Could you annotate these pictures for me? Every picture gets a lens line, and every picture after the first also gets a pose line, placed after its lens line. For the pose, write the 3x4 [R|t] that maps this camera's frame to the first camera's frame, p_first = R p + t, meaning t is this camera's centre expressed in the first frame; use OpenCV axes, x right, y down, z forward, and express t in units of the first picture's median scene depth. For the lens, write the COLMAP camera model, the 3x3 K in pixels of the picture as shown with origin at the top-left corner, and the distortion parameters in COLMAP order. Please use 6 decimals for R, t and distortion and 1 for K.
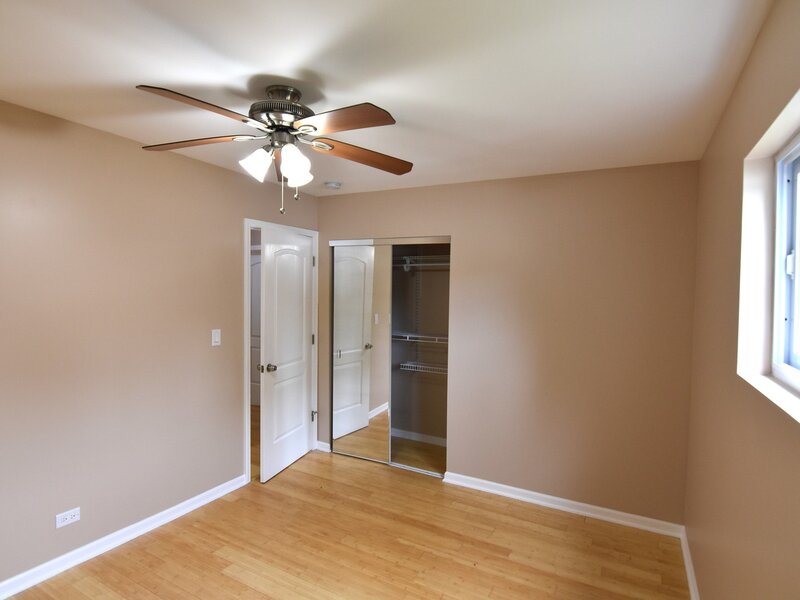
lens RADIAL K [[436.6, 0, 397.2], [0, 436.6, 297.6], [0, 0, 1]] dist [-0.008444, -0.011246]
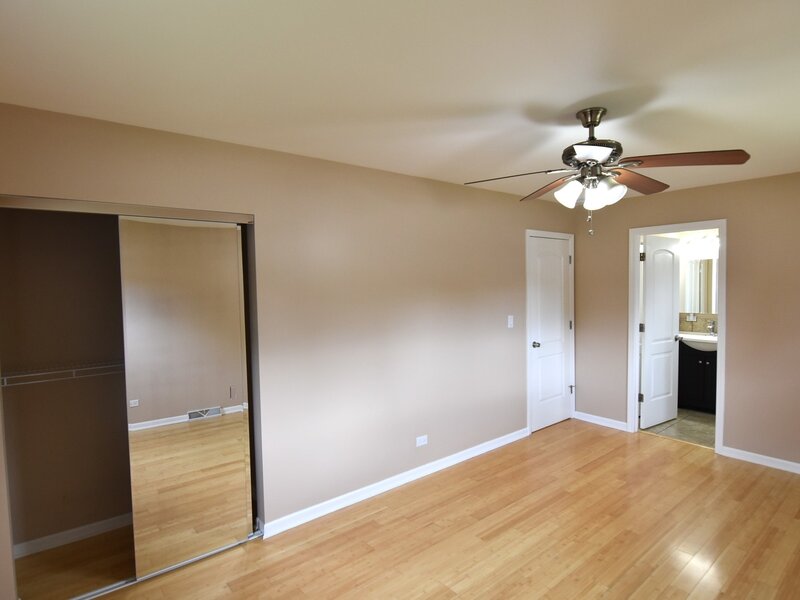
lens RADIAL K [[436.6, 0, 399.1], [0, 436.6, 297.4], [0, 0, 1]] dist [-0.008444, -0.011246]
pose [[0.916684, -0.024715, -0.398849, -0.209142], [0.029044, 0.999567, 0.004812, 0.000818], [0.398557, -0.015995, 0.917004, -0.404202]]
